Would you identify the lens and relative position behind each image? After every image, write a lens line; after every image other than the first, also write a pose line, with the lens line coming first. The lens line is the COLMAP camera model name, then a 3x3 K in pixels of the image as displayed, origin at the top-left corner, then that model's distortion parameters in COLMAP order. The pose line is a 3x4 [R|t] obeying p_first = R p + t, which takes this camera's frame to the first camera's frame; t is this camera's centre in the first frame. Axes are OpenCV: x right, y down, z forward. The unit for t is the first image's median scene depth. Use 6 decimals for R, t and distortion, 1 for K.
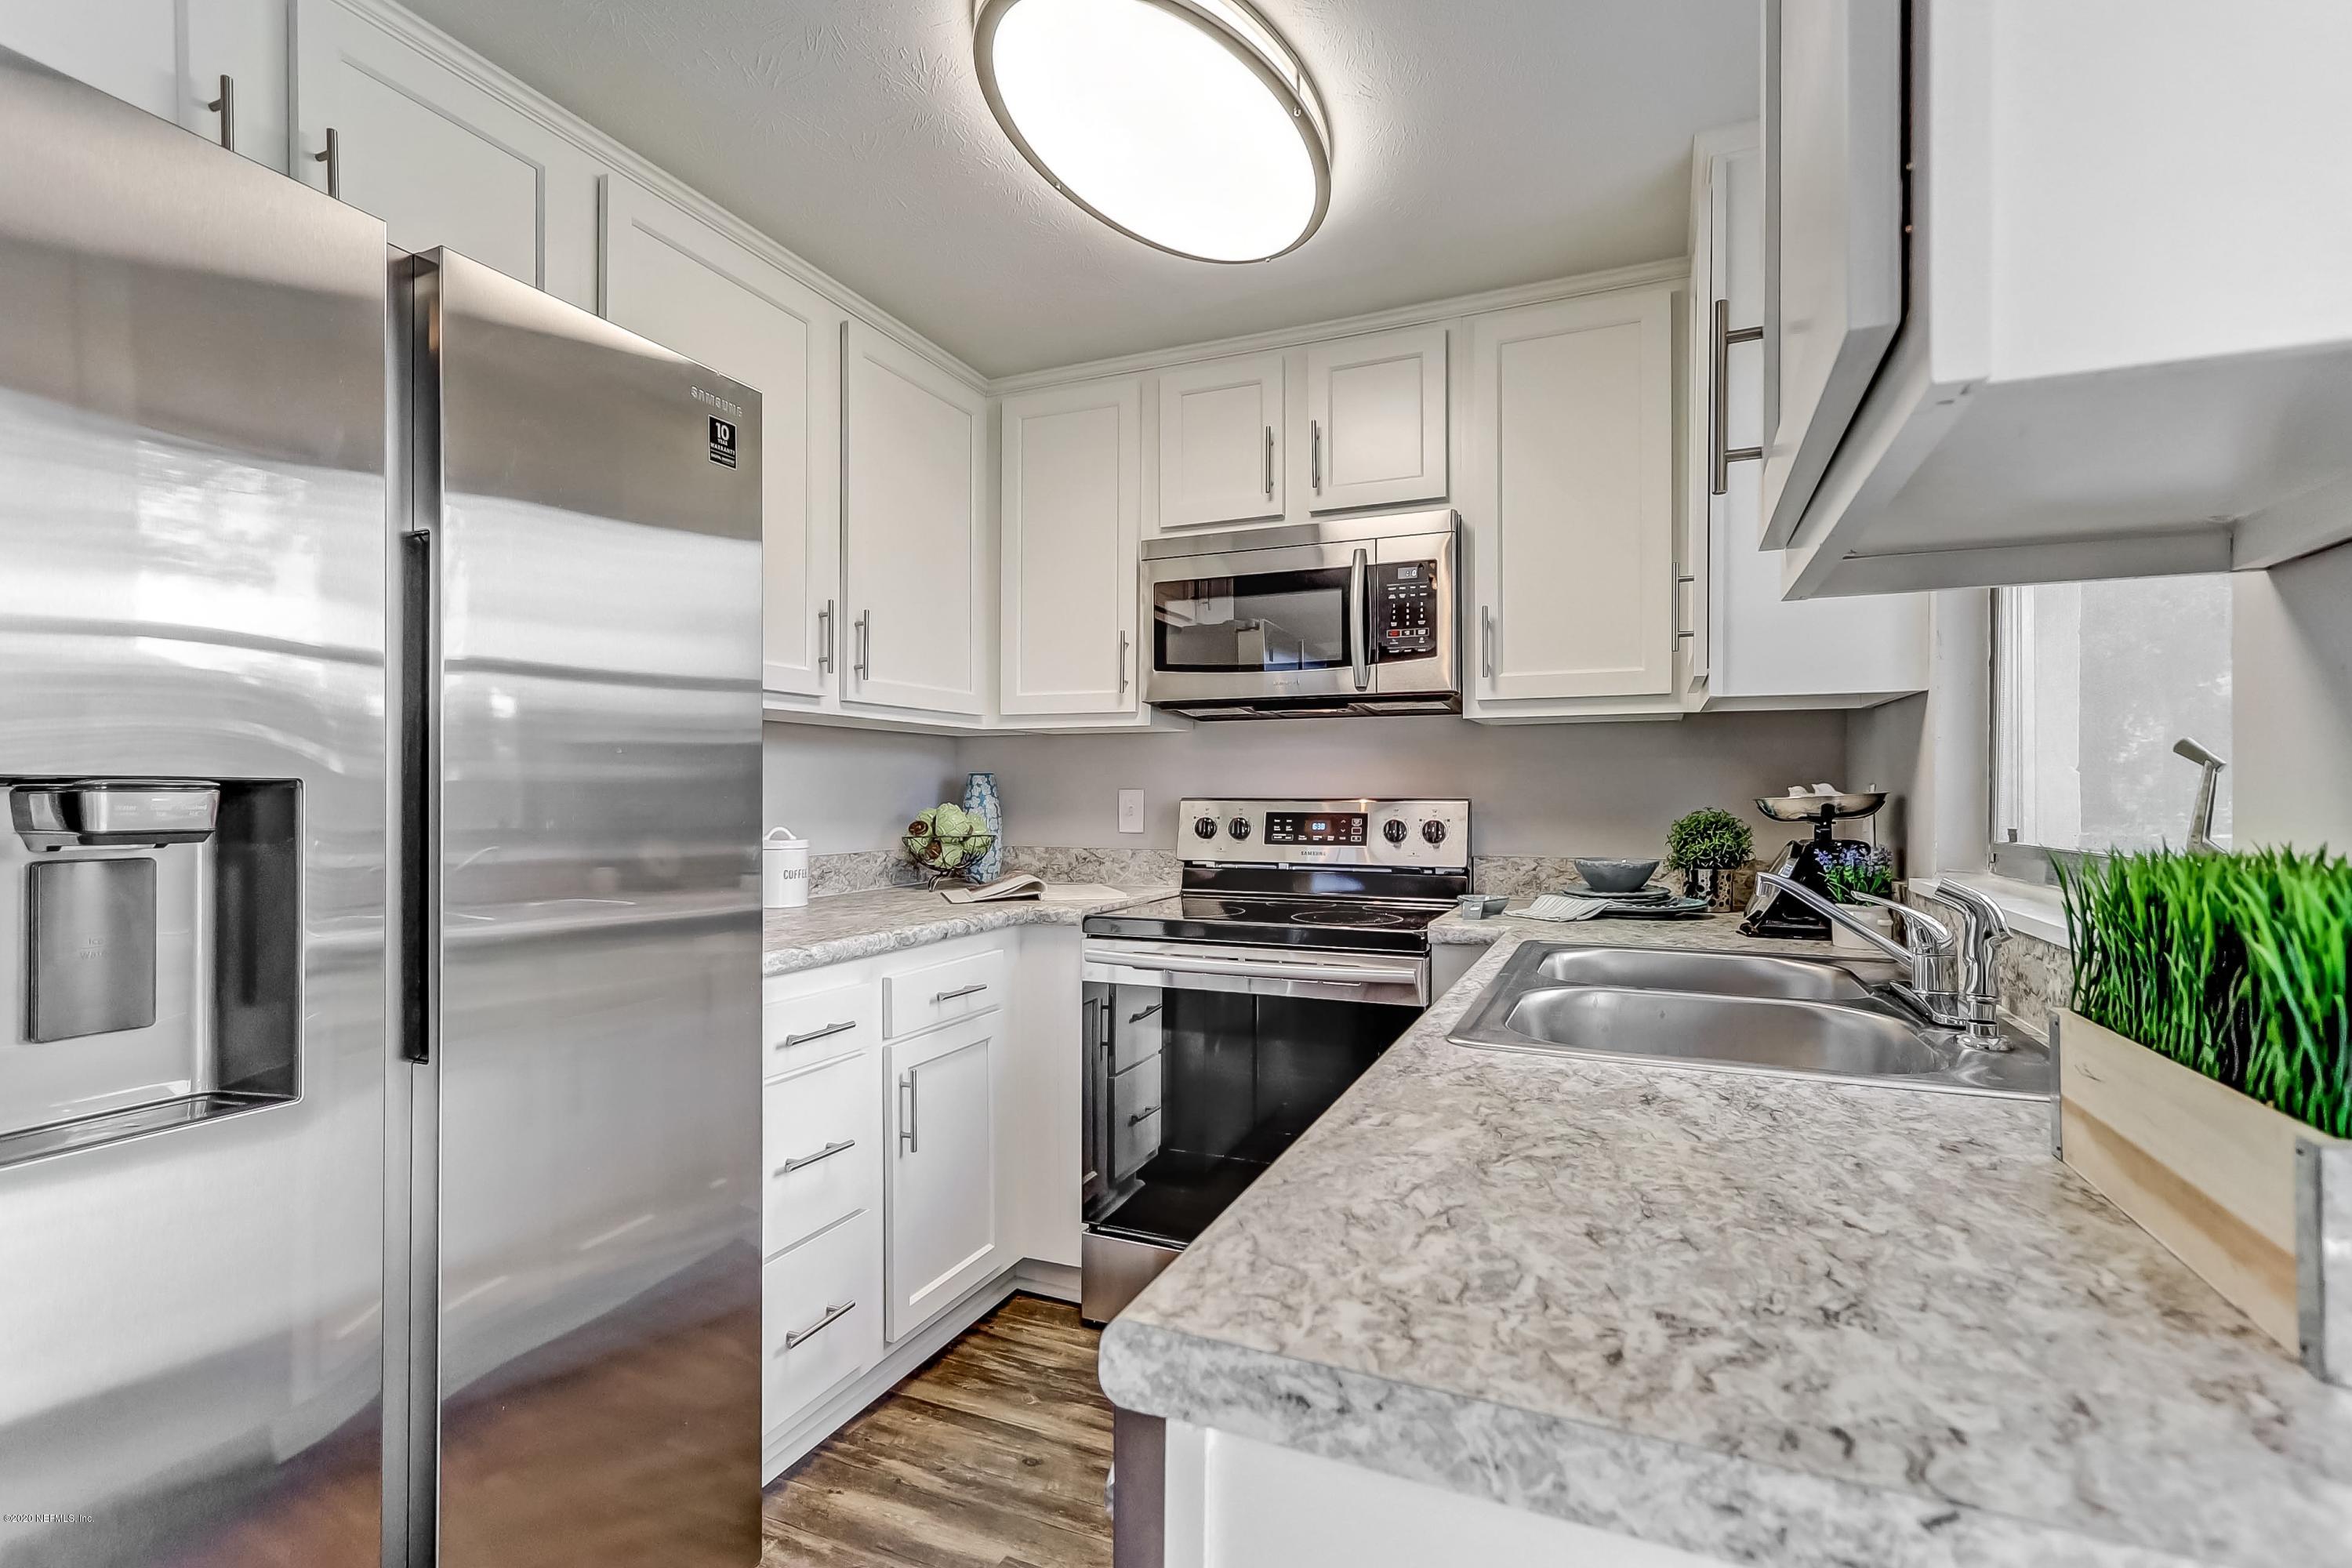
lens RADIAL K [[1078.0, 0, 1187.7], [0, 1078.0, 790.4], [0, 0, 1]] dist [0.003327, 0.001690]
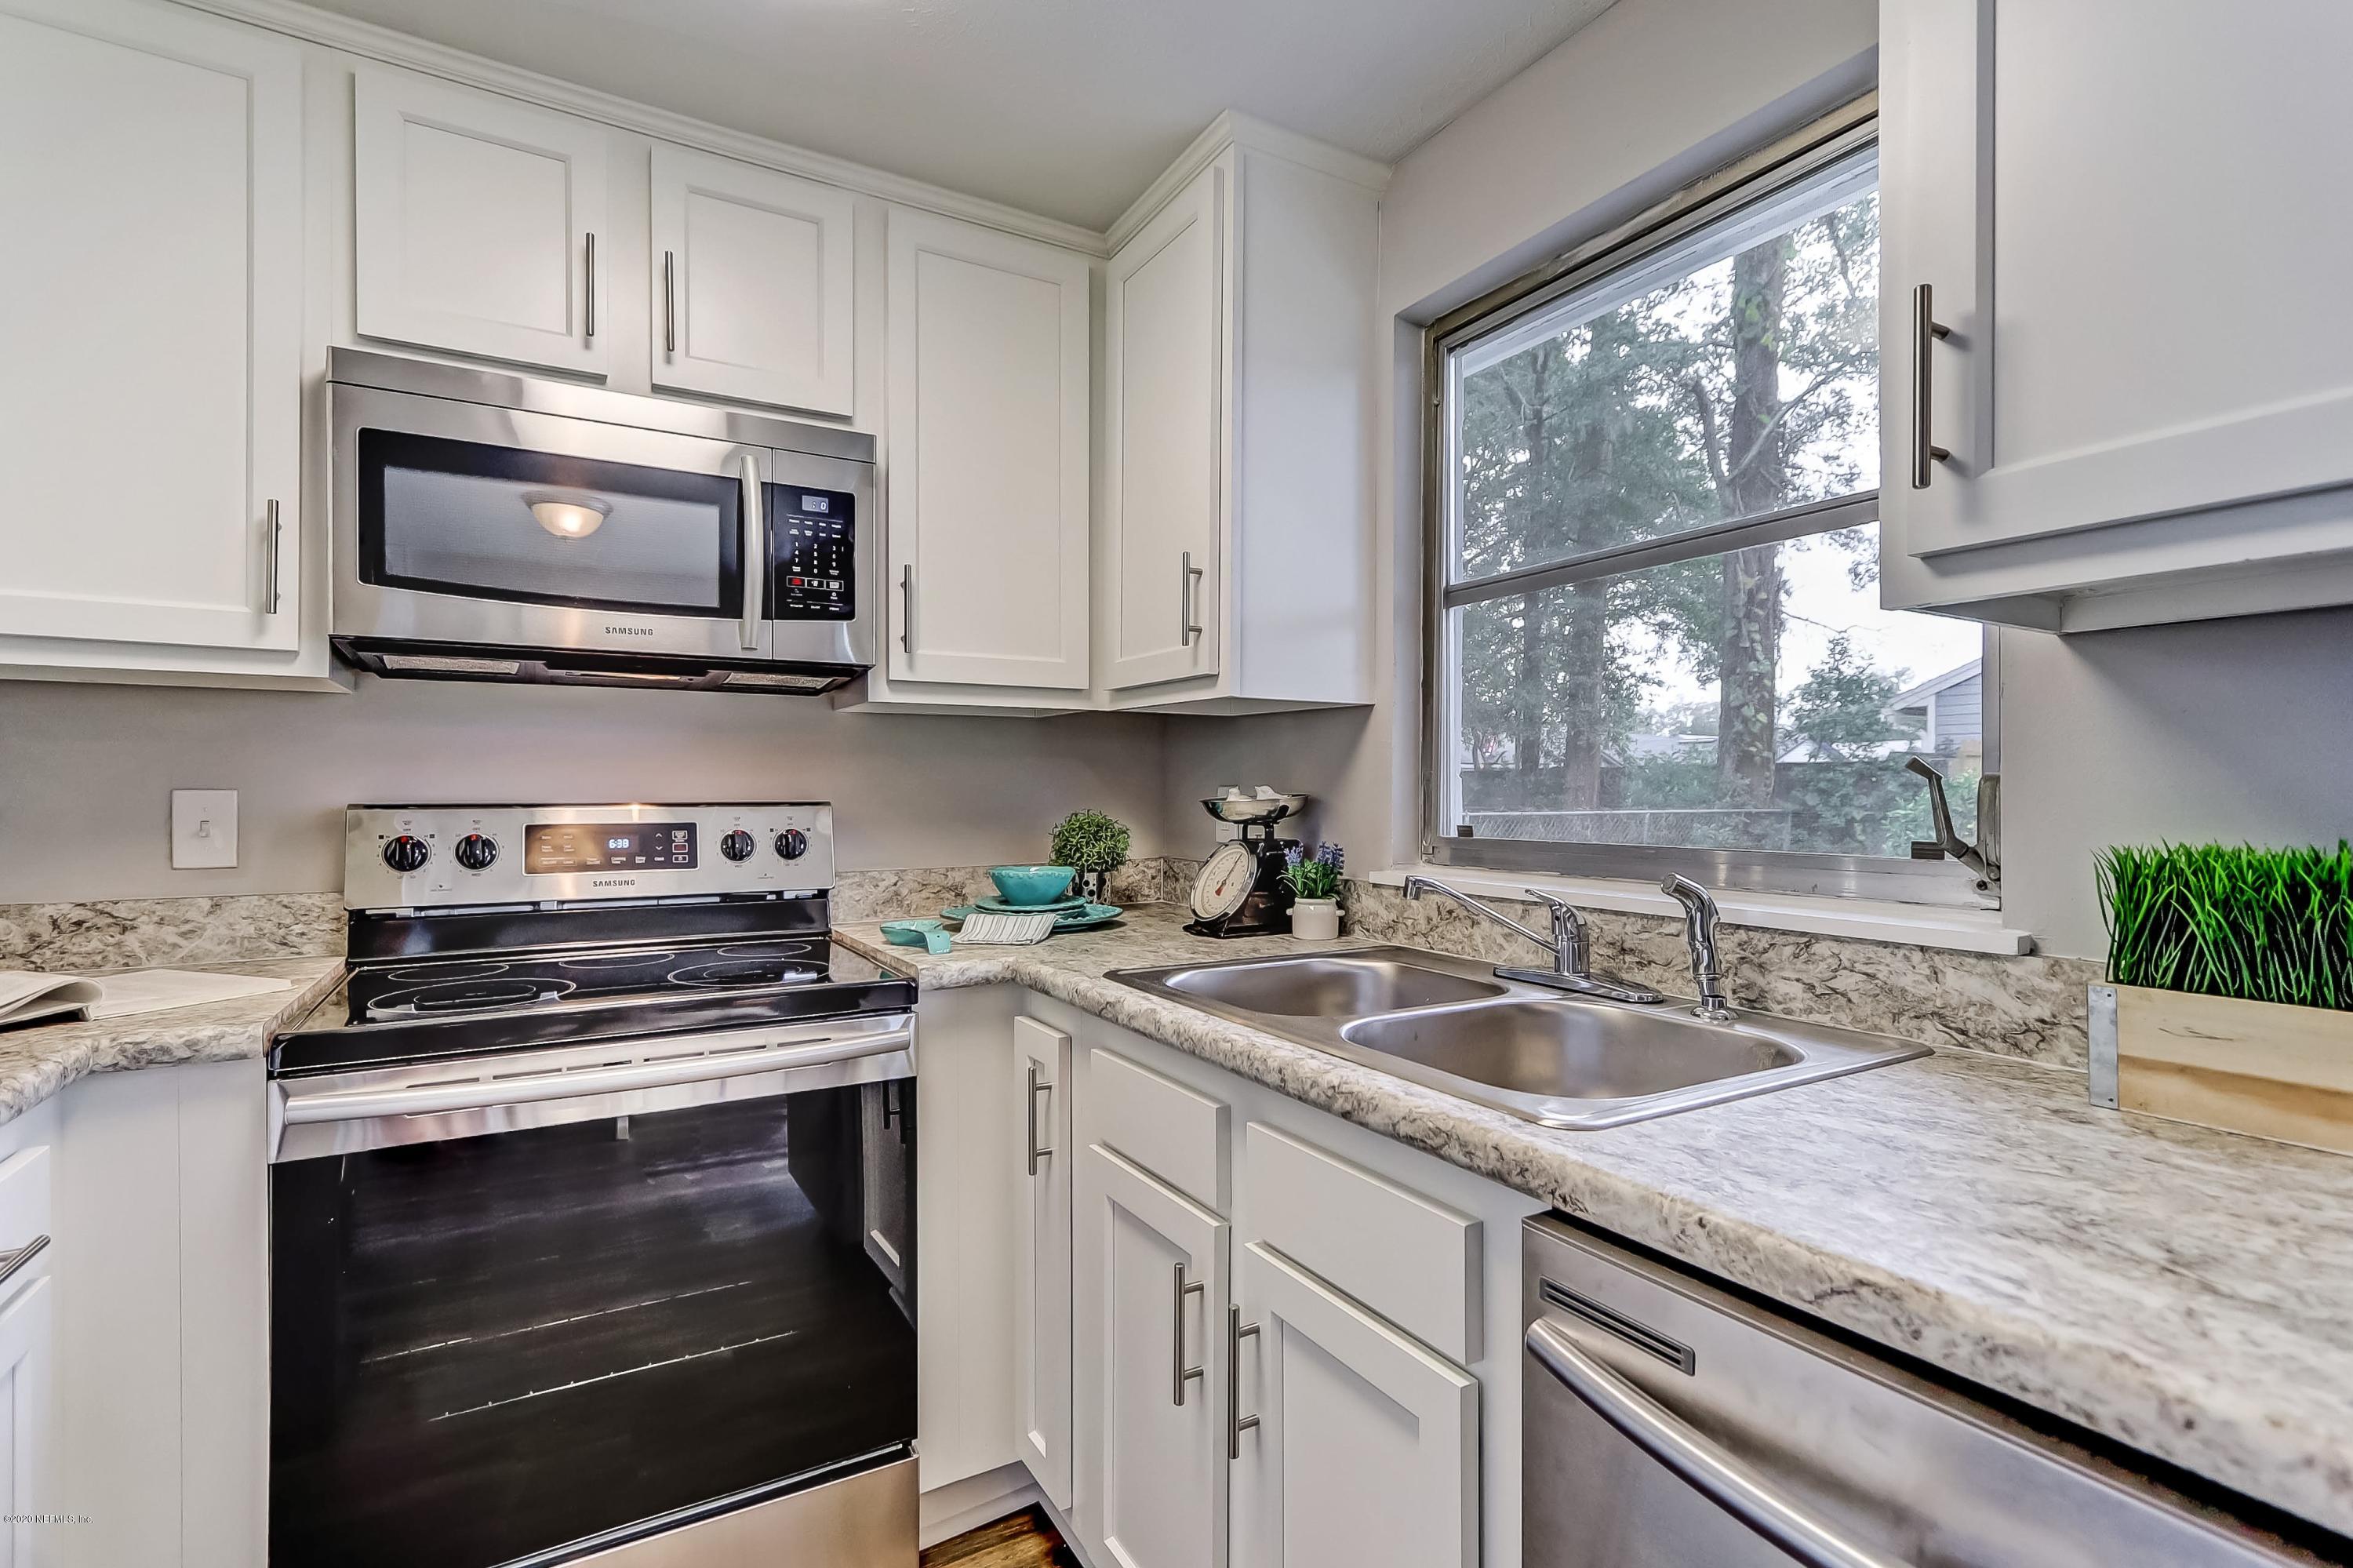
lens RADIAL K [[1078.5, 0, 1169.6], [0, 1078.5, 788.2], [0, 0, 1]] dist [0.003327, 0.001690]
pose [[0.610123, 0.000436, 0.792307, -0.225781], [-0.001917, 0.999998, 0.000927, -0.003672], [-0.792304, -0.002084, 0.610122, 0.317014]]
